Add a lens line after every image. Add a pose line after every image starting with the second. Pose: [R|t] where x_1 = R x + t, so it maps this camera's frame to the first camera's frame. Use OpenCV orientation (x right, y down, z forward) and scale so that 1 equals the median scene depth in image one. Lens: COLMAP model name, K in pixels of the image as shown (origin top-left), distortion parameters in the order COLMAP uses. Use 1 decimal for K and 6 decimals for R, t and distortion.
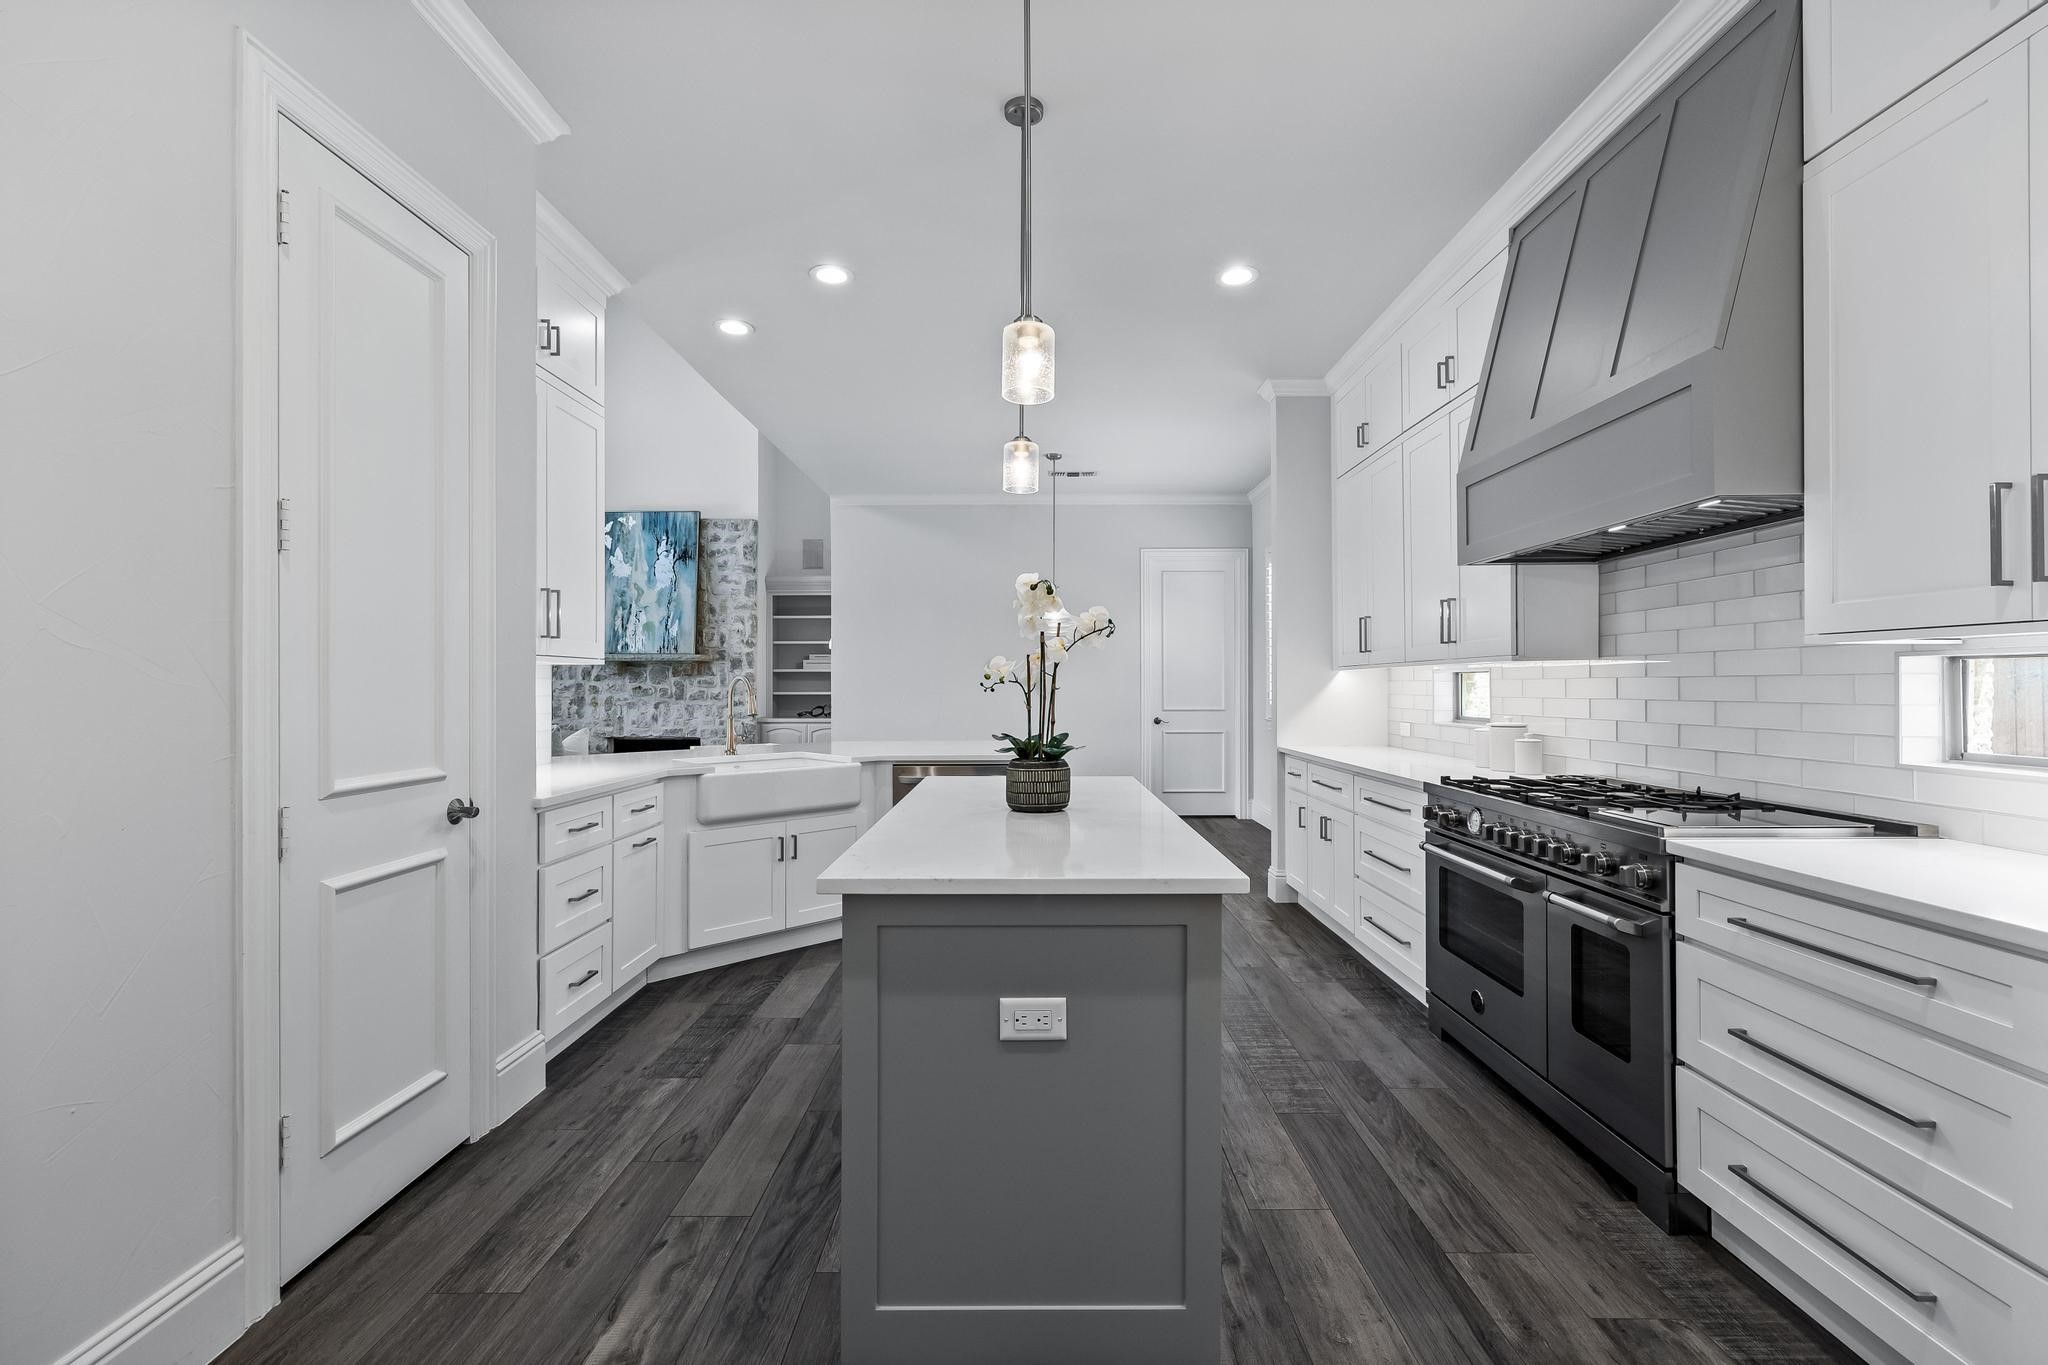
lens RADIAL K [[875.0, 0, 1026.5], [0, 875.0, 684.6], [0, 0, 1]] dist [0.001847, 0.000082]
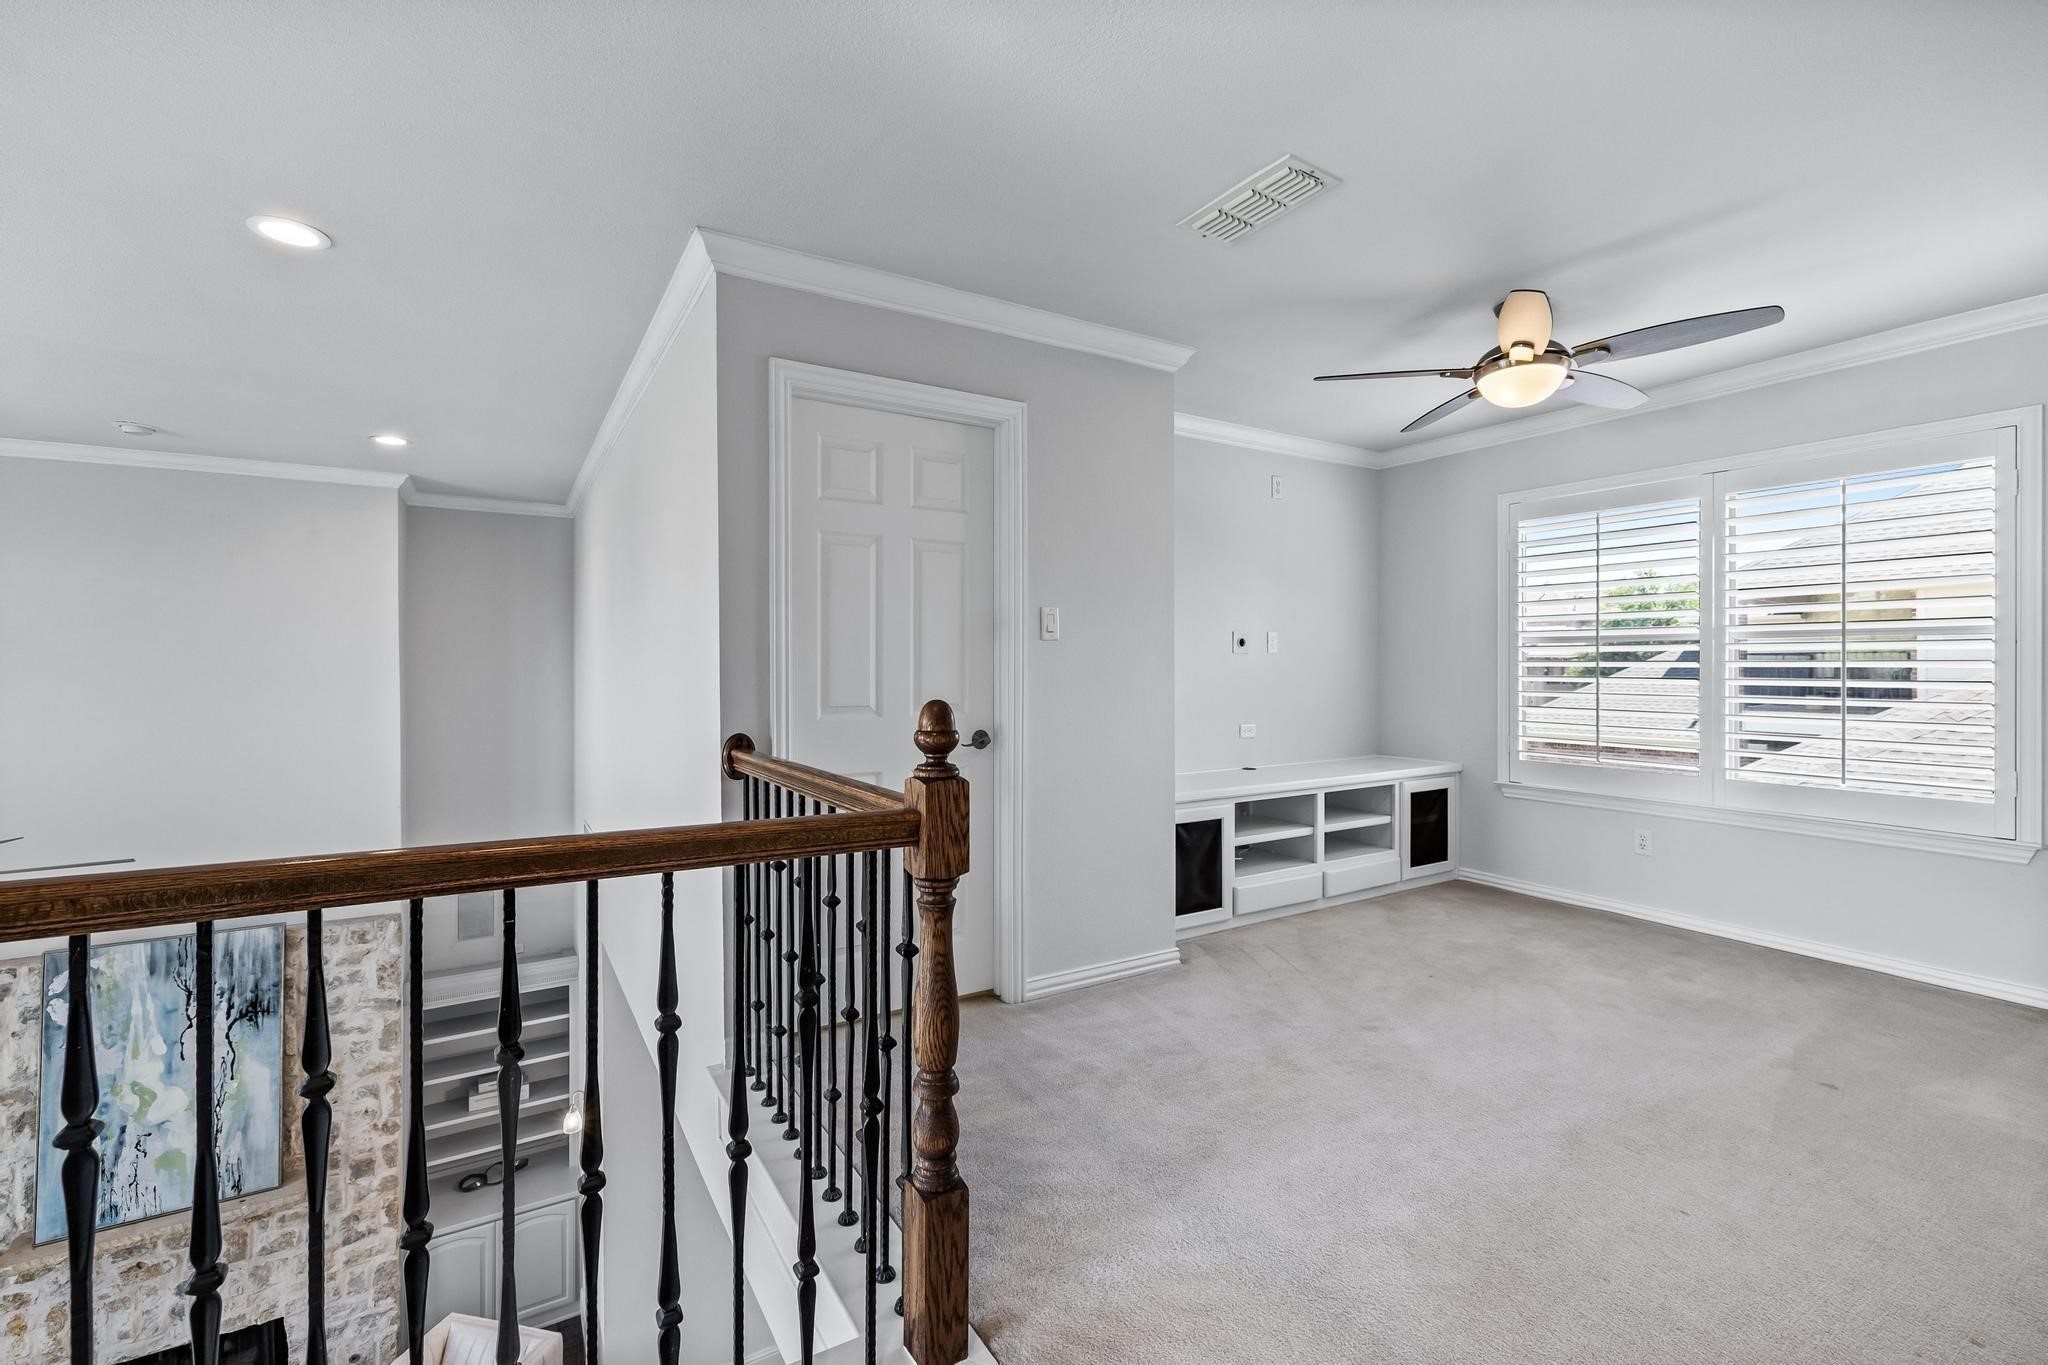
lens RADIAL K [[875.0, 0, 1004.6], [0, 875.0, 662.7], [0, 0, 1]] dist [0.001847, 0.000082]
pose [[0.858549, -0.001392, 0.512730, -0.262078], [-0.000880, 0.999991, 0.004189, -0.368854], [-0.512731, -0.004048, 0.858540, 0.268593]]
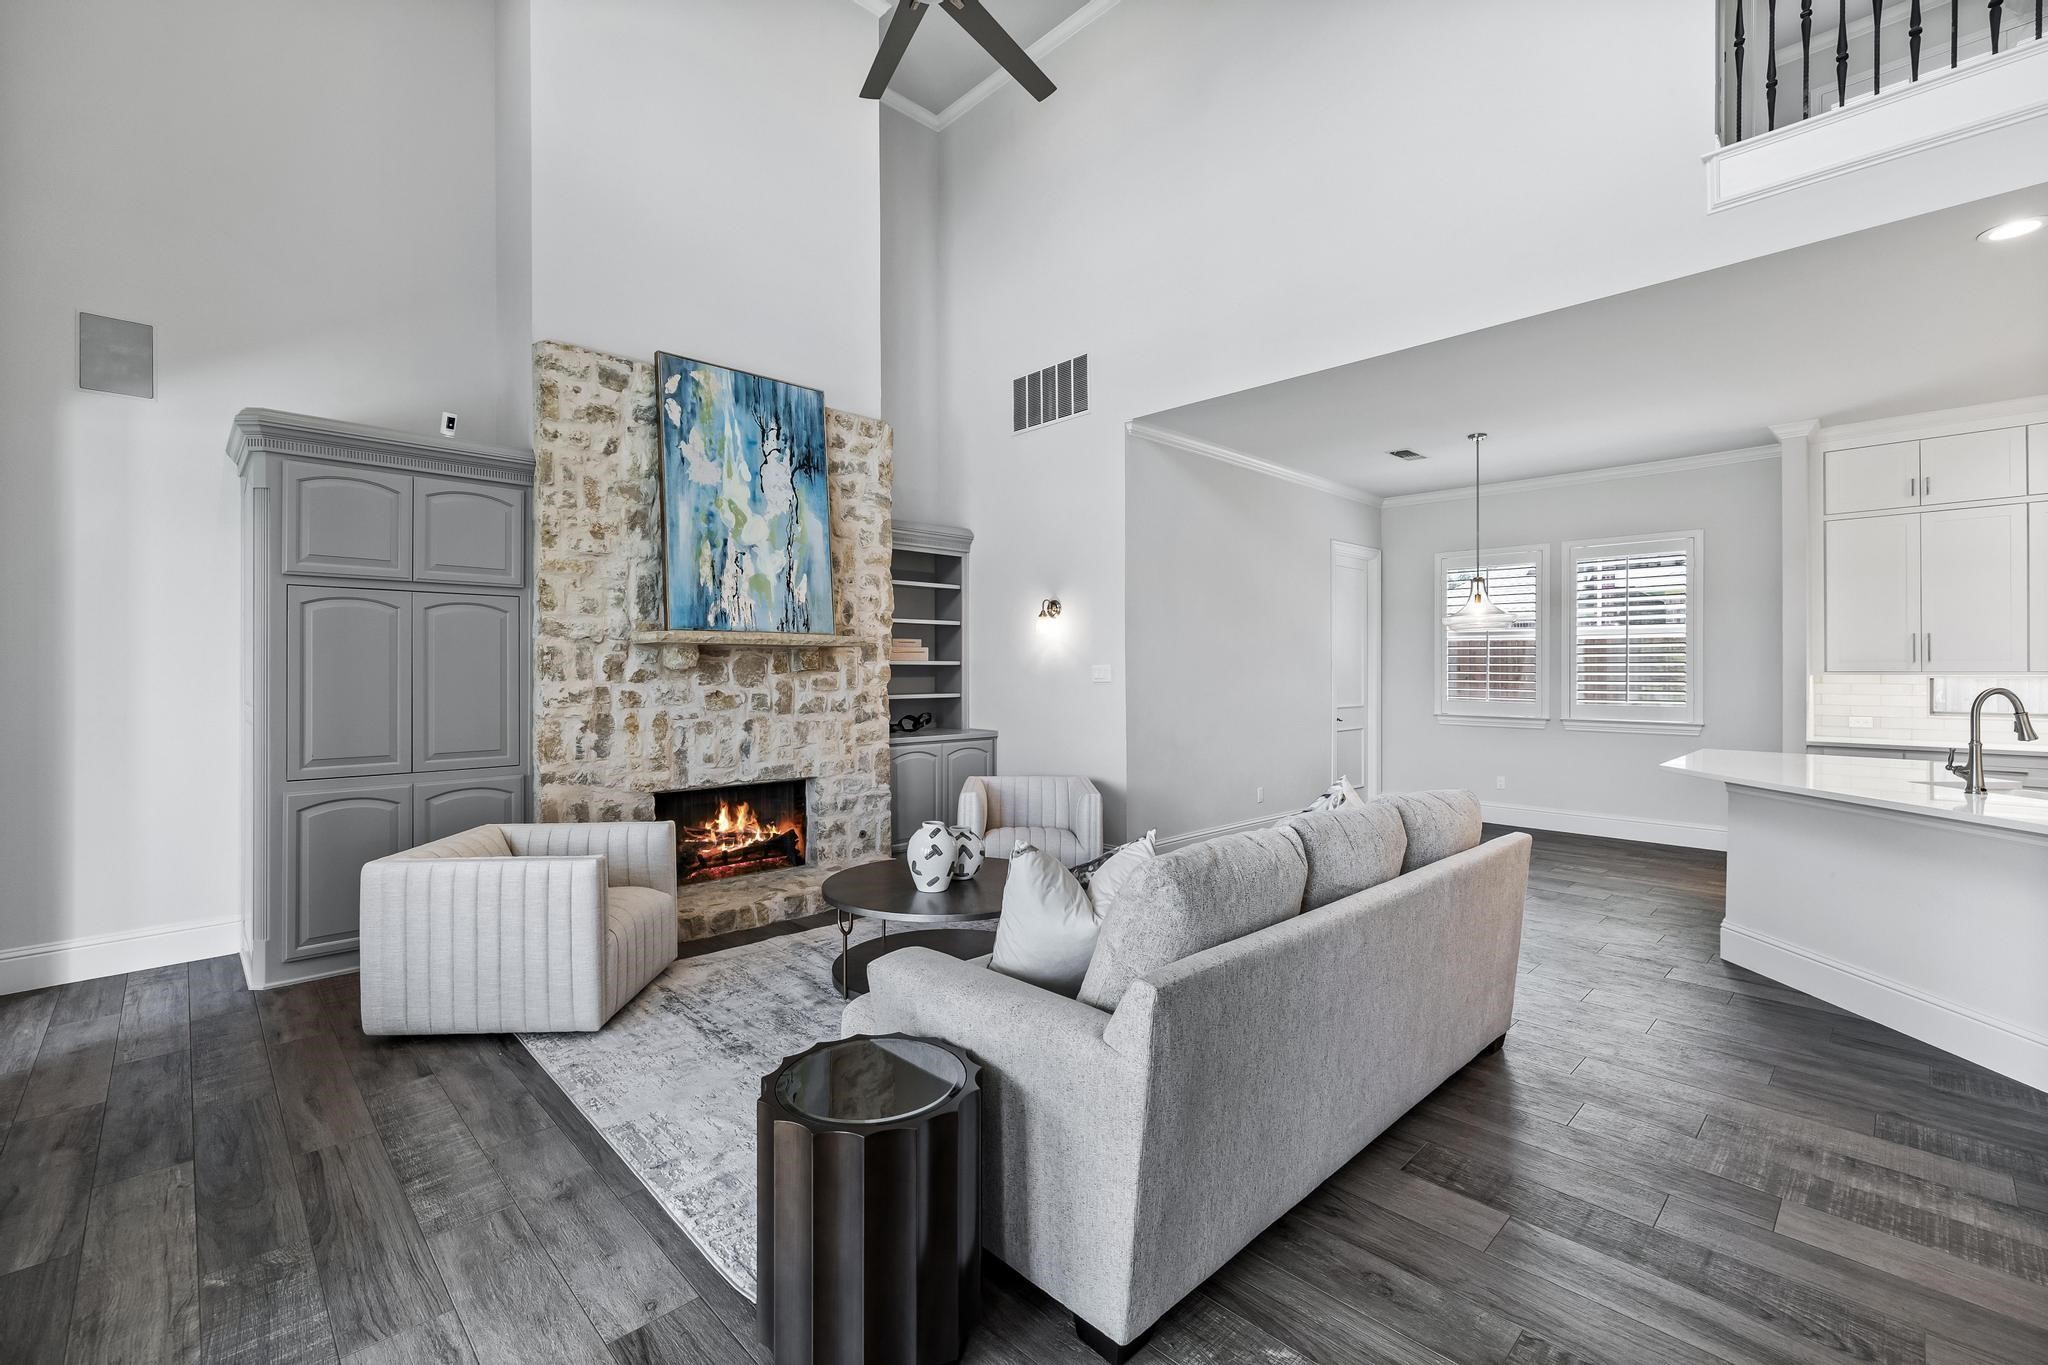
lens RADIAL K [[875.0, 0, 1011.4], [0, 875.0, 668.8], [0, 0, 1]] dist [0.001847, 0.000082]
pose [[0.722567, 0.000976, 0.691300, -0.685034], [-0.001558, 0.999999, 0.000217, -0.012340], [-0.691299, -0.001234, 0.722568, 0.484878]]
